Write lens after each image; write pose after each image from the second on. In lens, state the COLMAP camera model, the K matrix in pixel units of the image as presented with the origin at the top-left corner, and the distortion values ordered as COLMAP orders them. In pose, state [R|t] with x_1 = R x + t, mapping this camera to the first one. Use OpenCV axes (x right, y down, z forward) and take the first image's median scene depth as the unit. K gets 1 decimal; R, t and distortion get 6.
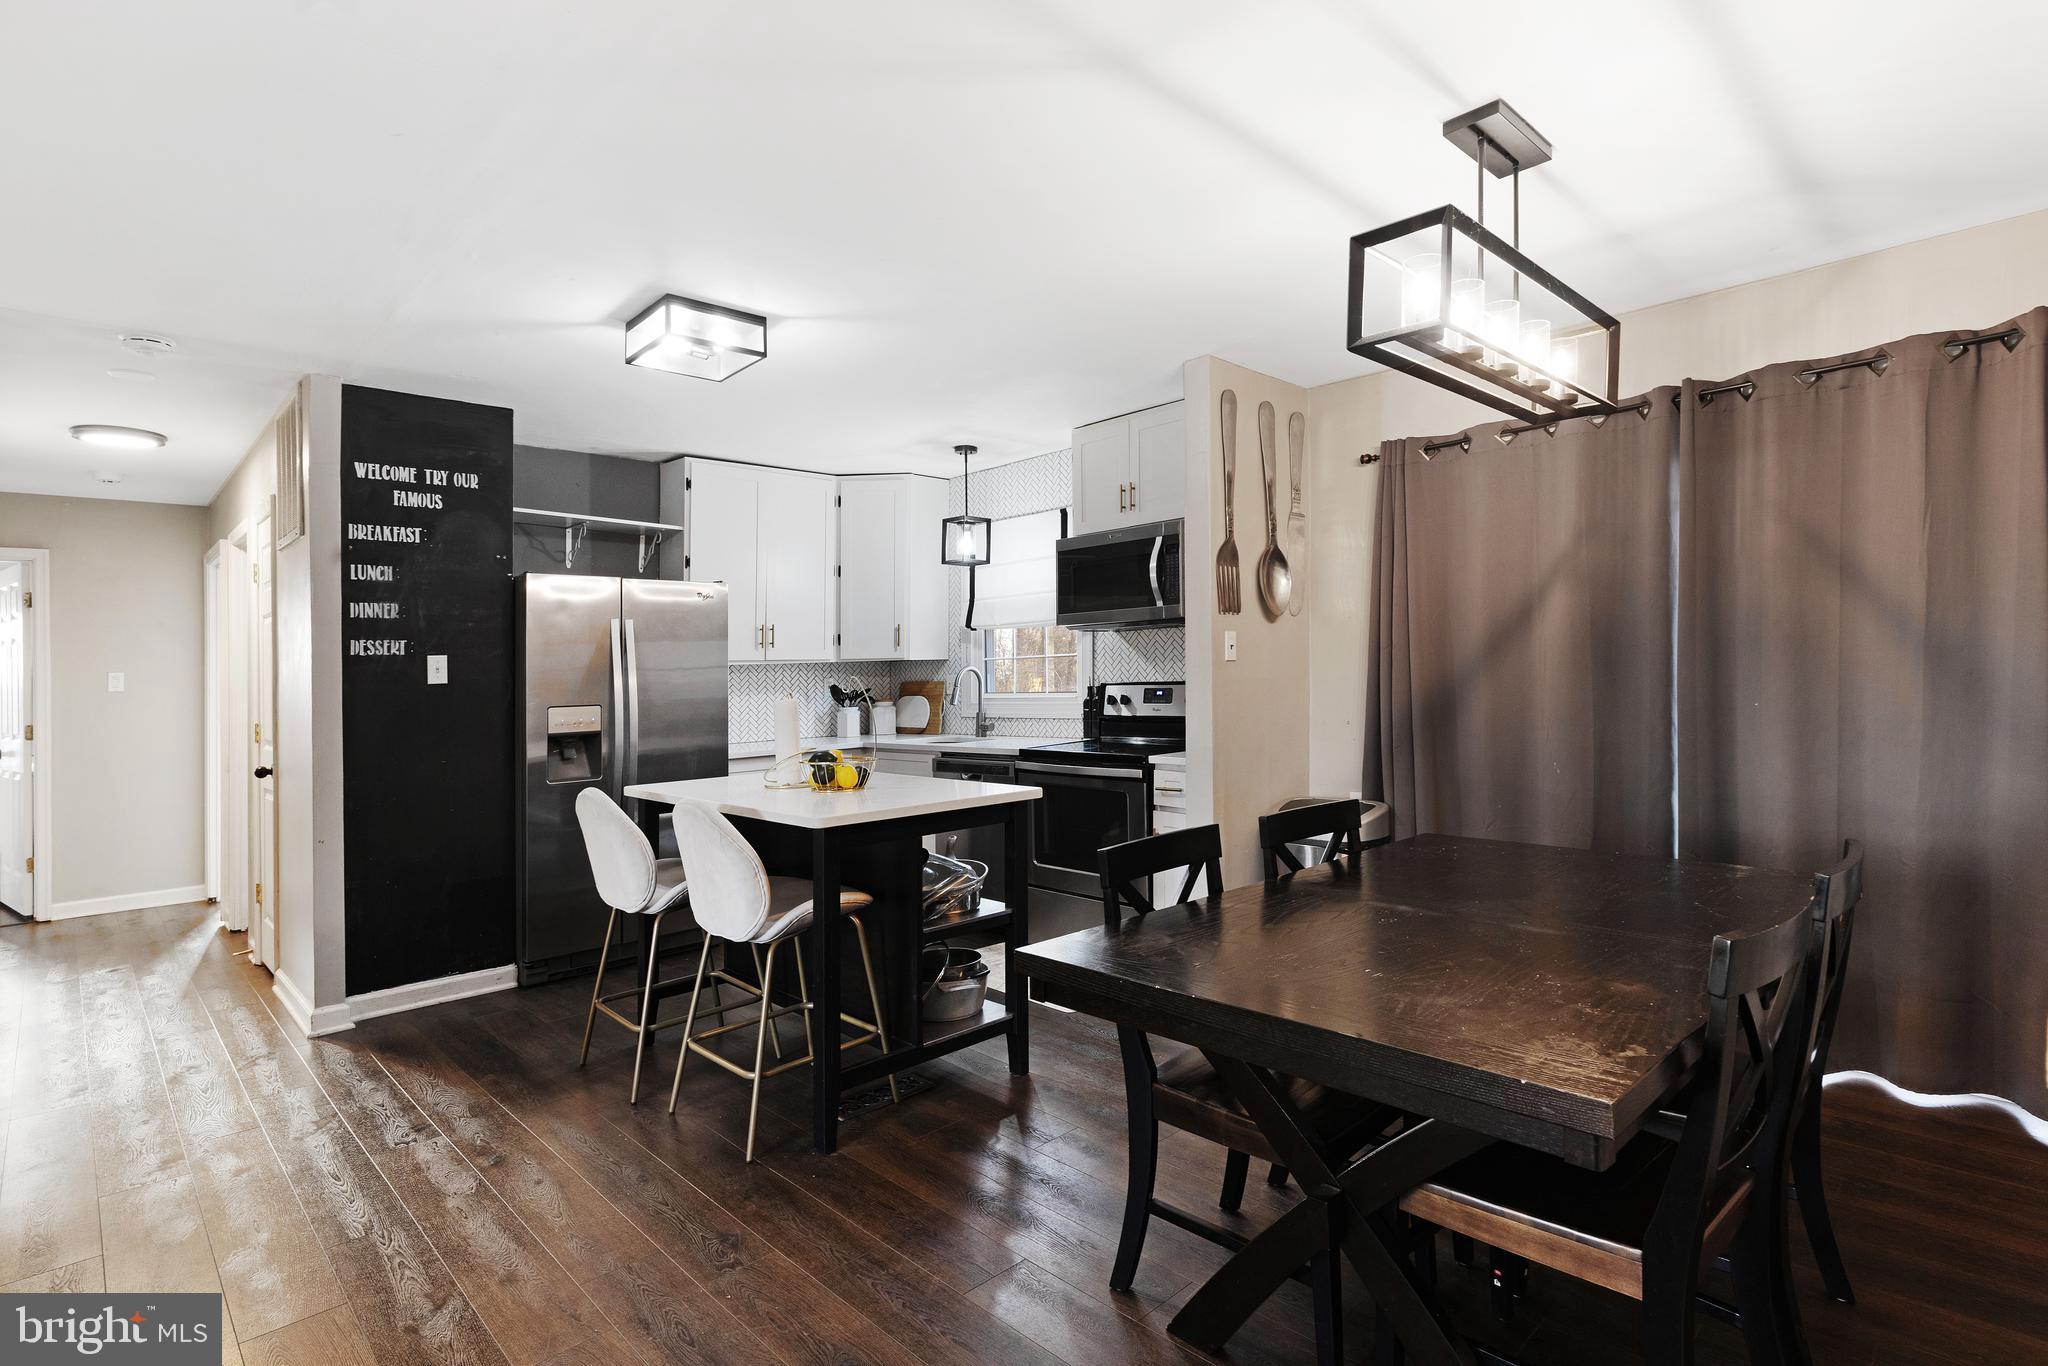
lens RADIAL K [[1038.9, 0, 1057.8], [0, 1038.9, 677.4], [0, 0, 1]] dist [-0.000733, -0.000040]
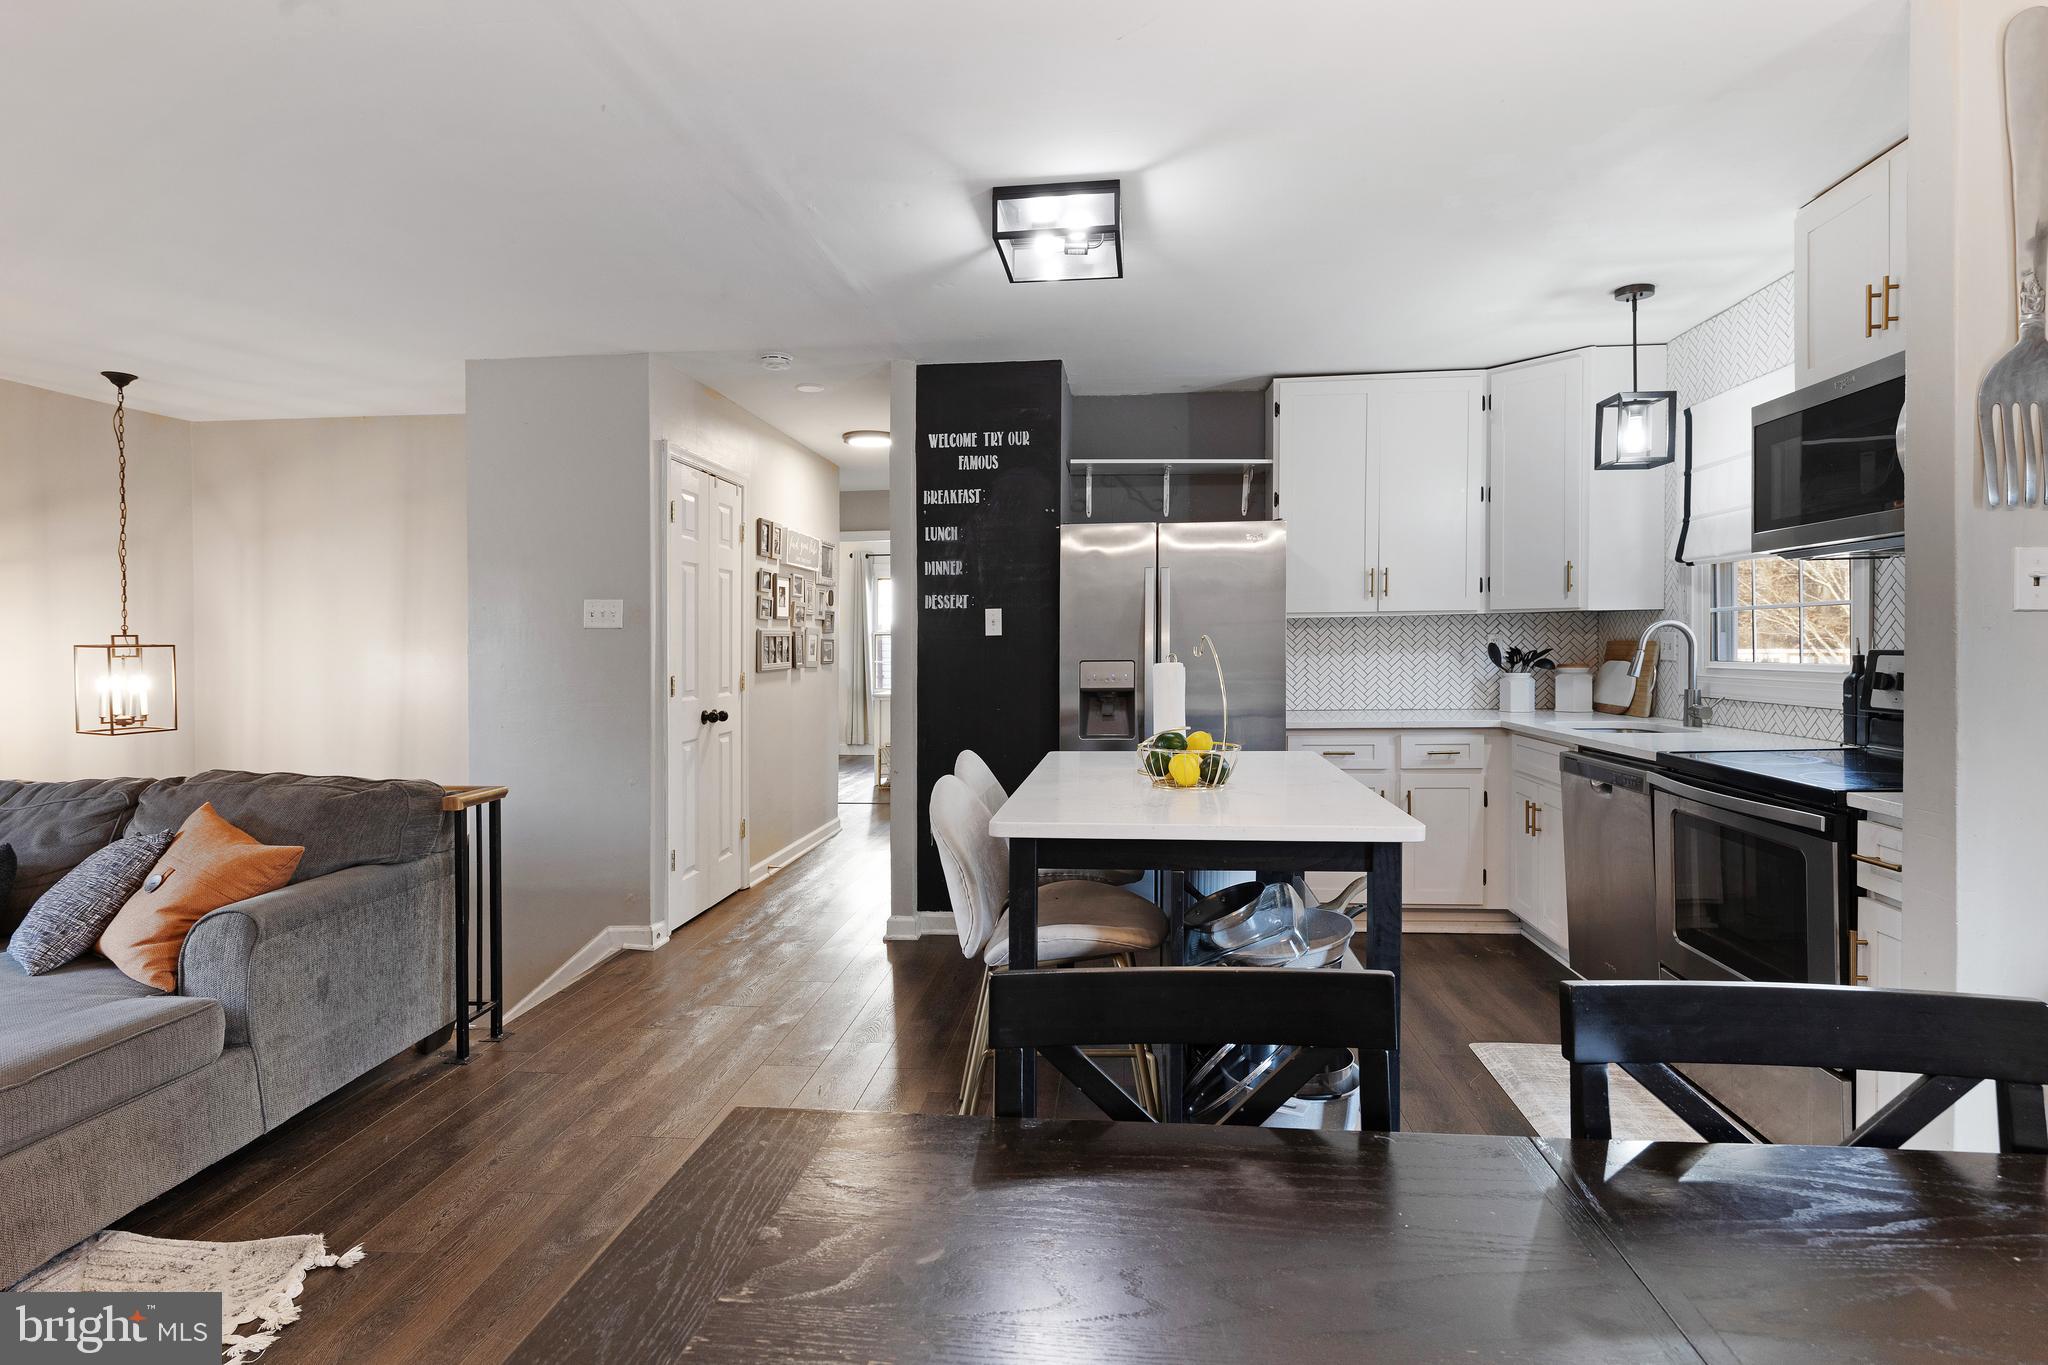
lens RADIAL K [[1038.0, 0, 1019.3], [0, 1038.0, 652.2], [0, 0, 1]] dist [0.001475, 0.001167]
pose [[0.626904, 0.027642, -0.778606, 0.226706], [-0.009040, 0.999561, 0.028208, -0.006336], [0.779044, -0.010645, 0.626879, 0.337437]]
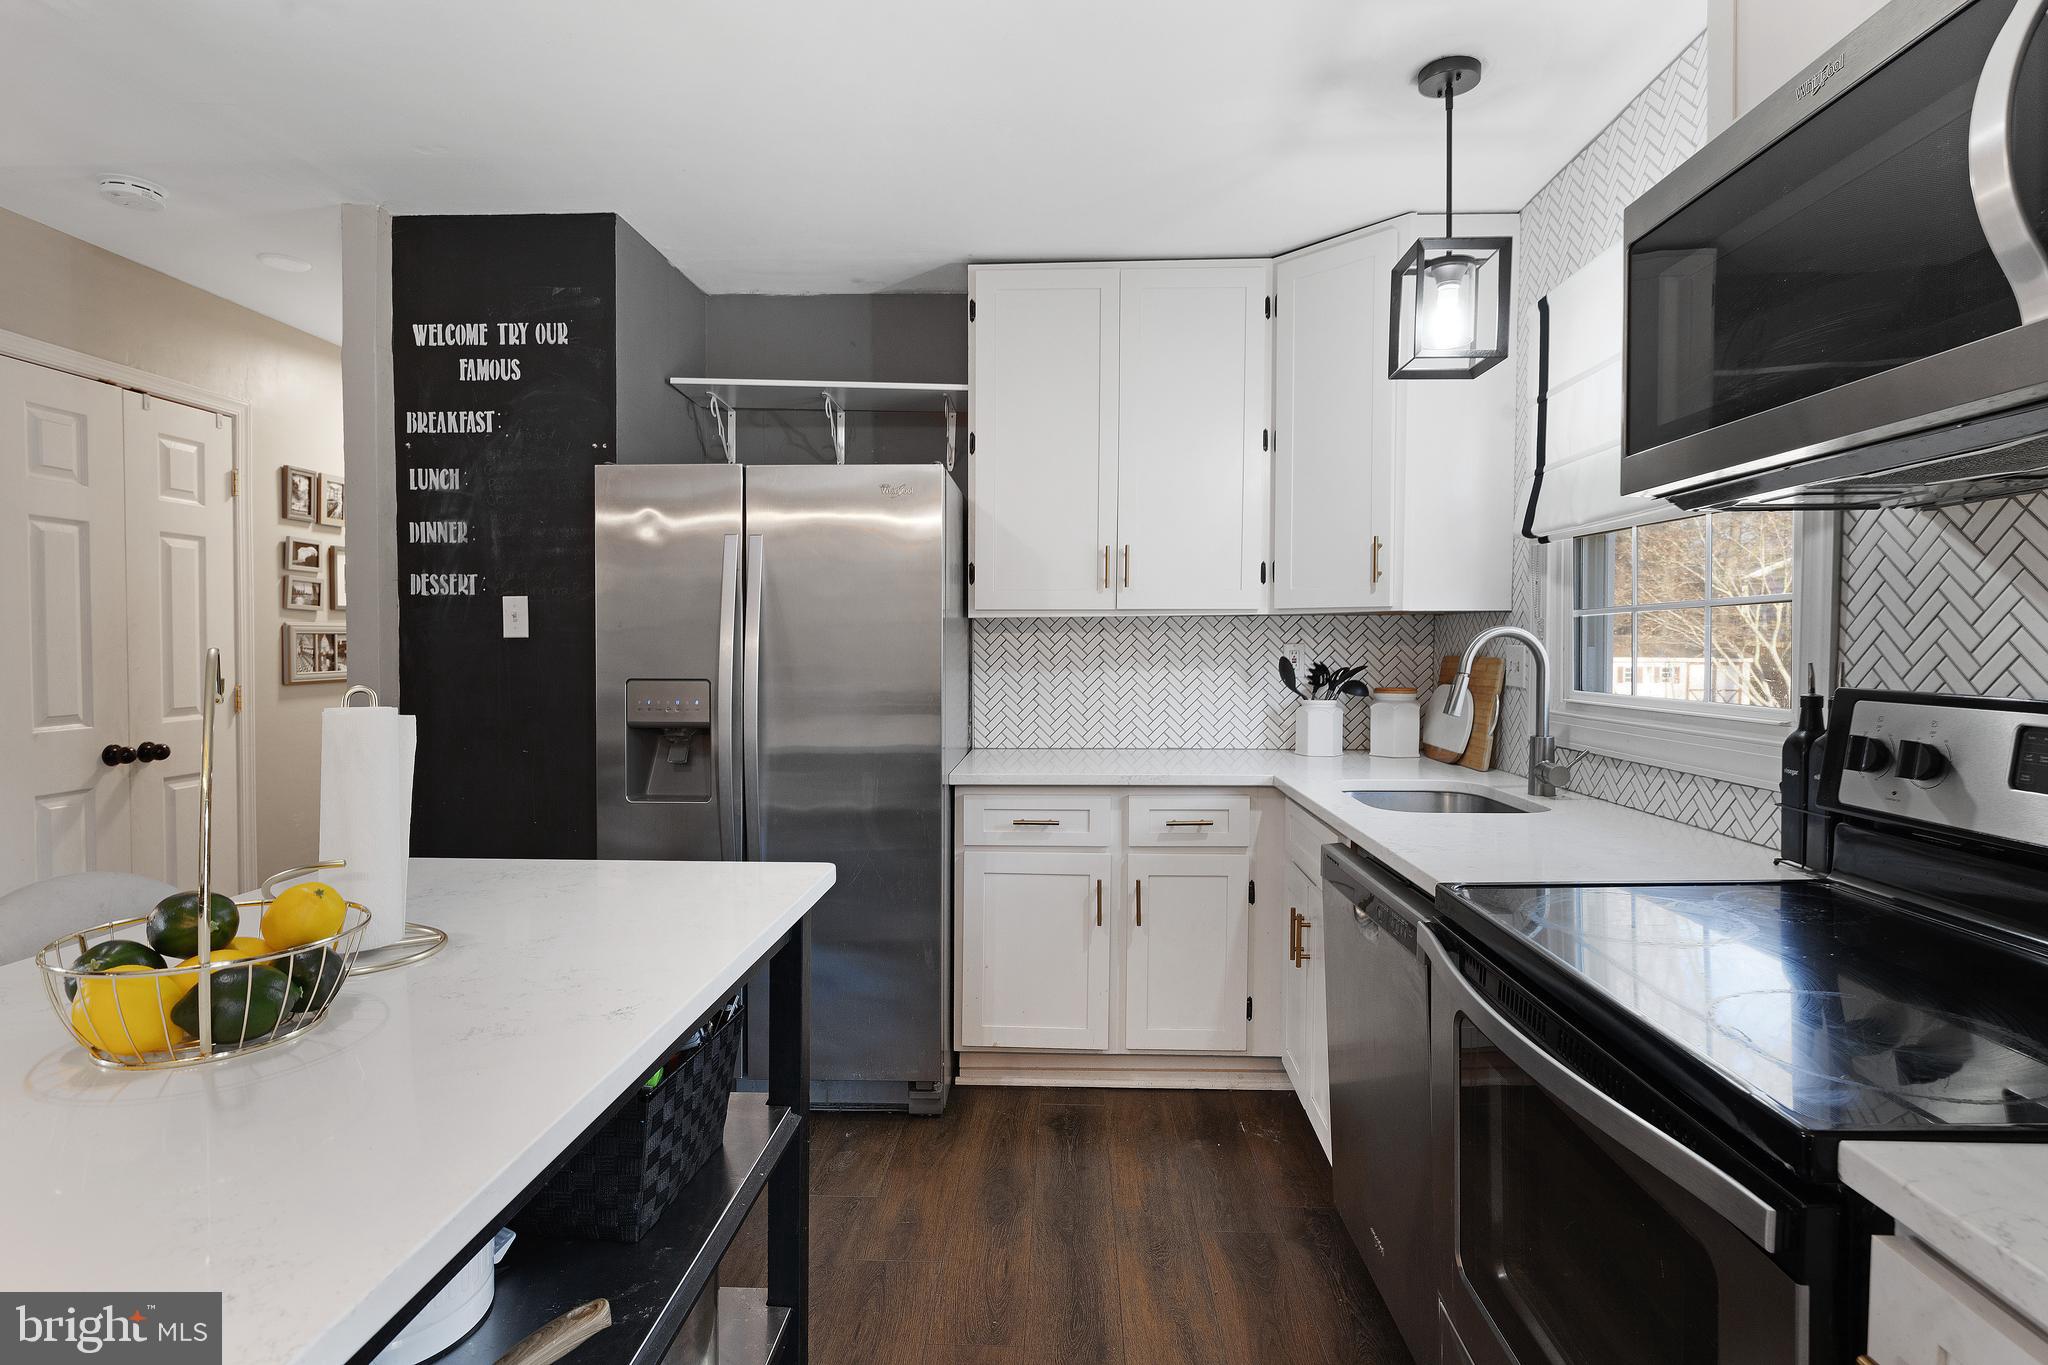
lens RADIAL K [[999.6, 0, 1035.2], [0, 999.6, 658.9], [0, 0, 1]] dist [-0.001345, -0.000186]
pose [[0.668872, 0.039785, -0.742312, 0.116390], [-0.022221, 0.999191, 0.033530, -0.008809], [0.743045, -0.005932, 0.669215, 0.764661]]
